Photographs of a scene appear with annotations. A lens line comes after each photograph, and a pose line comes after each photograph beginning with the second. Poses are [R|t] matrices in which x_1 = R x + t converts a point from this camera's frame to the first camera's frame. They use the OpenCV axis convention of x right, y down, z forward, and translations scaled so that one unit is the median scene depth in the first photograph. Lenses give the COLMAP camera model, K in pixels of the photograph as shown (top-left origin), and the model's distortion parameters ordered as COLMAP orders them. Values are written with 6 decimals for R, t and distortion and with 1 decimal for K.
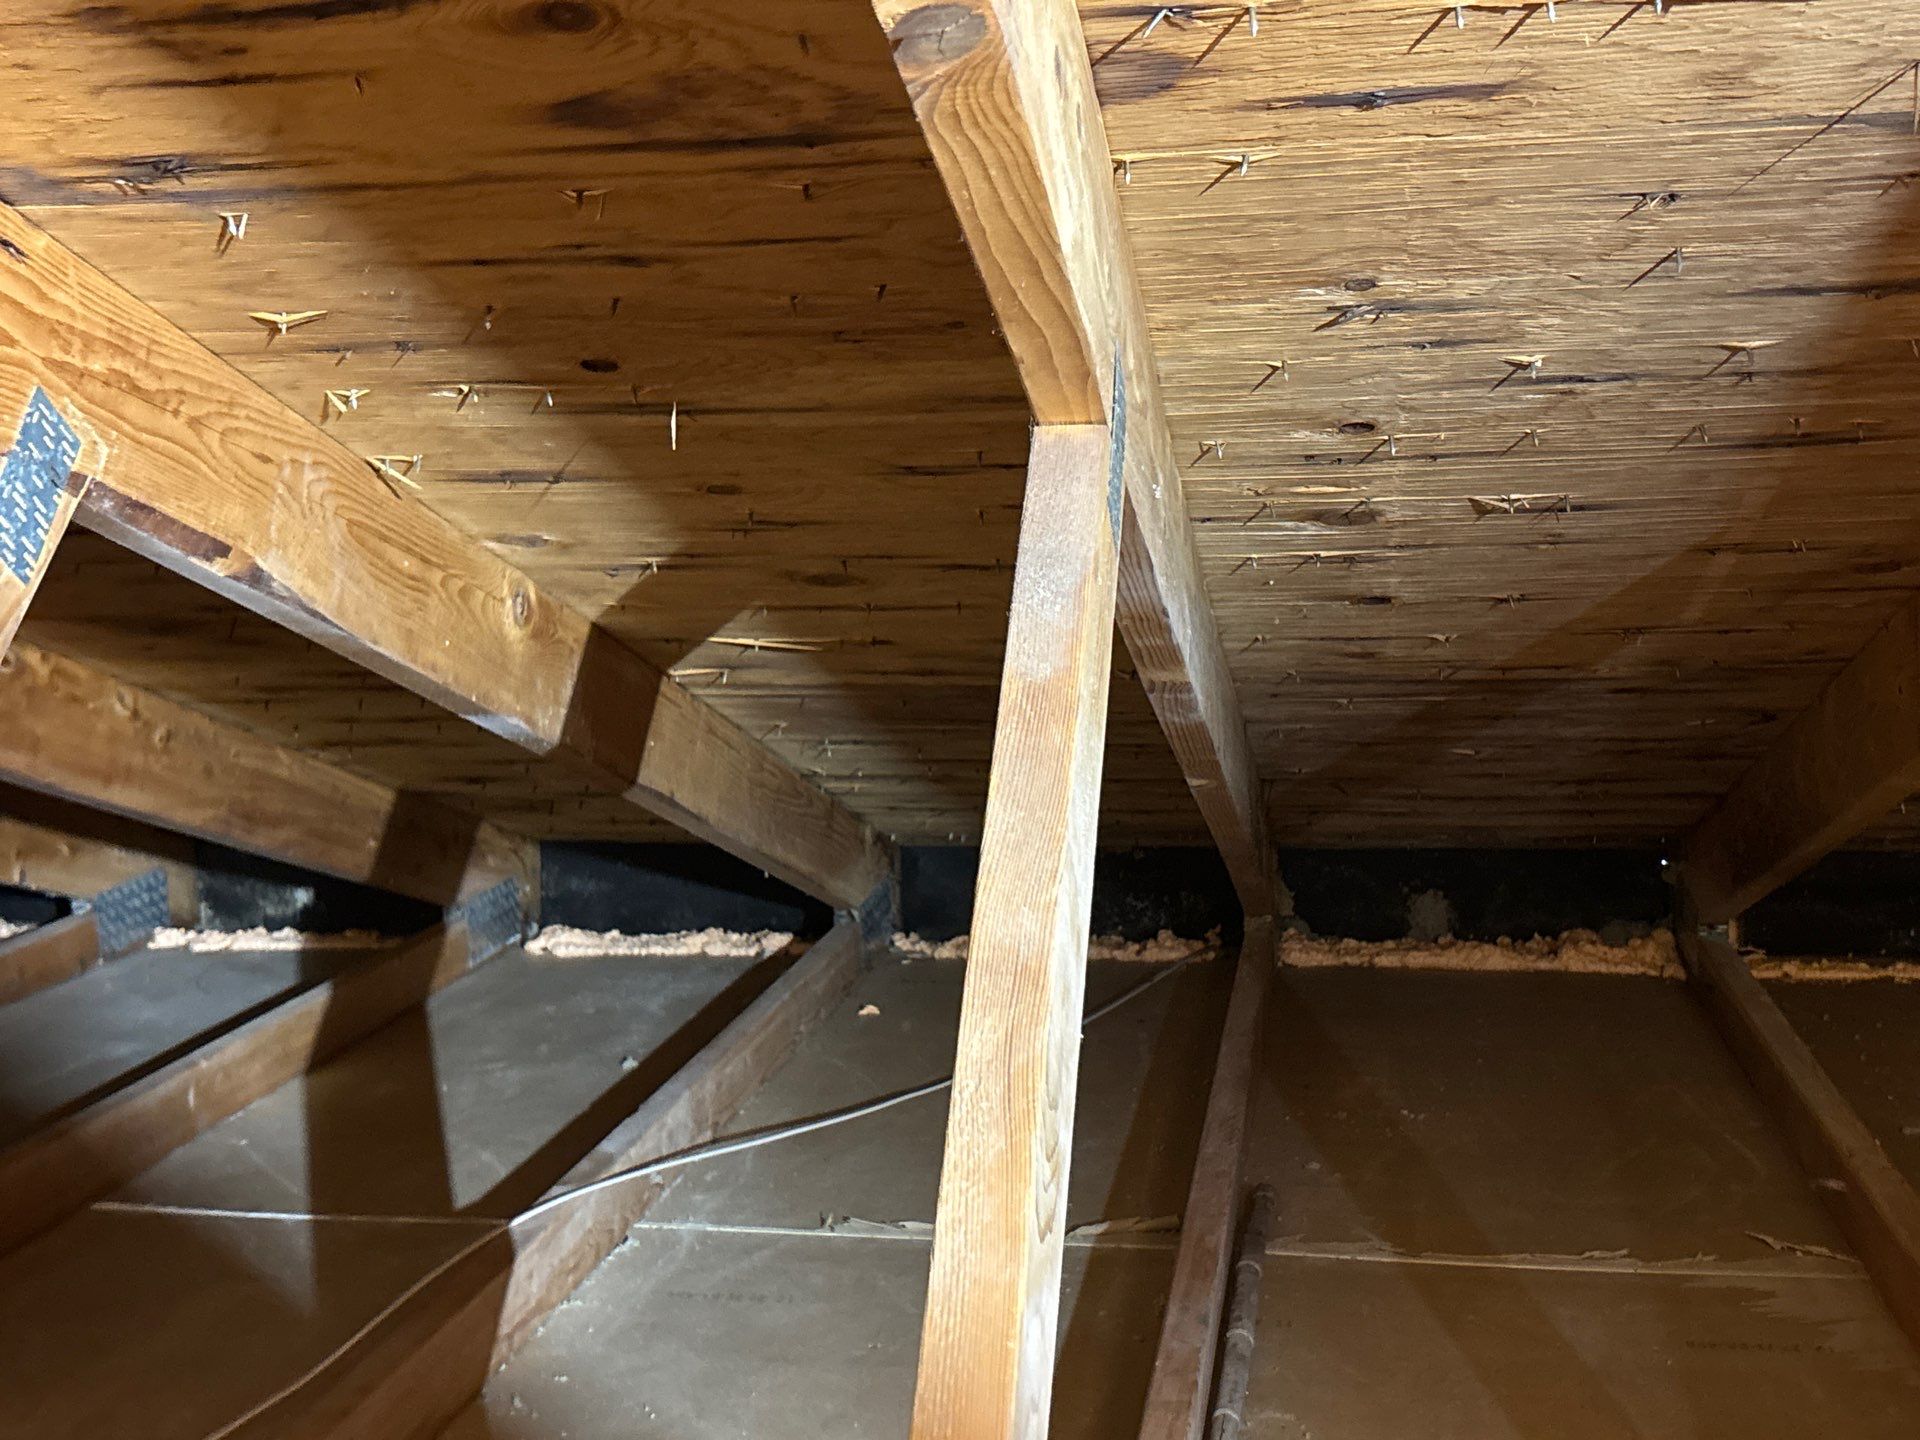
lens RADIAL K [[2217.3, 0, 950.3], [0, 2217.3, 708.9], [0, 0, 1]] dist [0.190013, -0.595532]
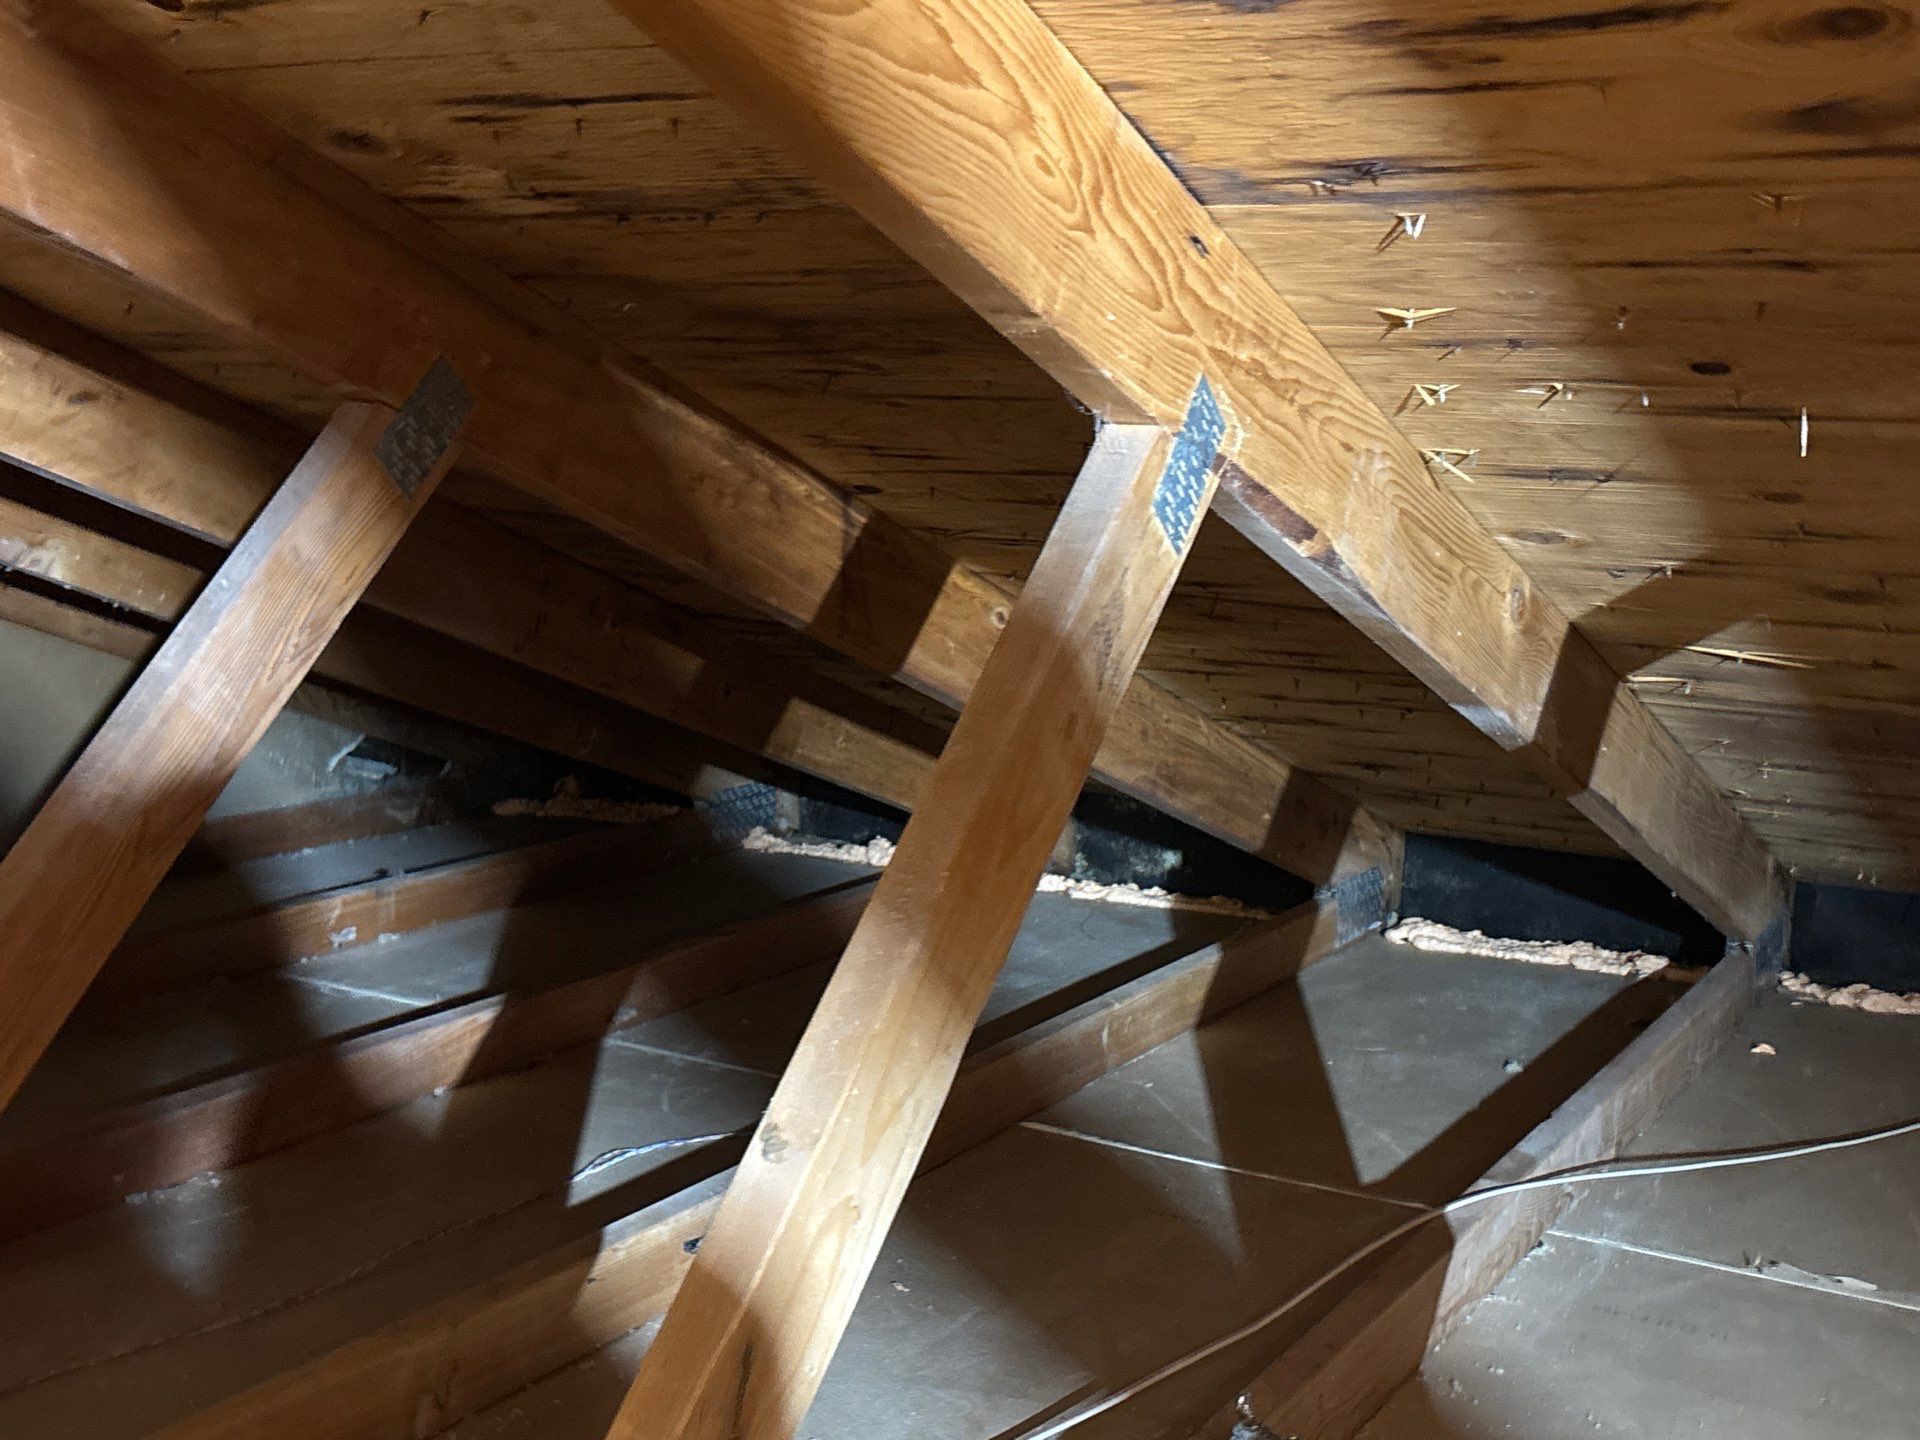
lens RADIAL K [[2217.3, 0, 950.3], [0, 2217.3, 708.9], [0, 0, 1]] dist [0.190013, -0.595532]
pose [[0.939637, 0.090197, -0.330070, -0.095129], [-0.088706, 0.995865, 0.019609, 0.004837], [0.330474, 0.010853, 0.943753, -0.033916]]
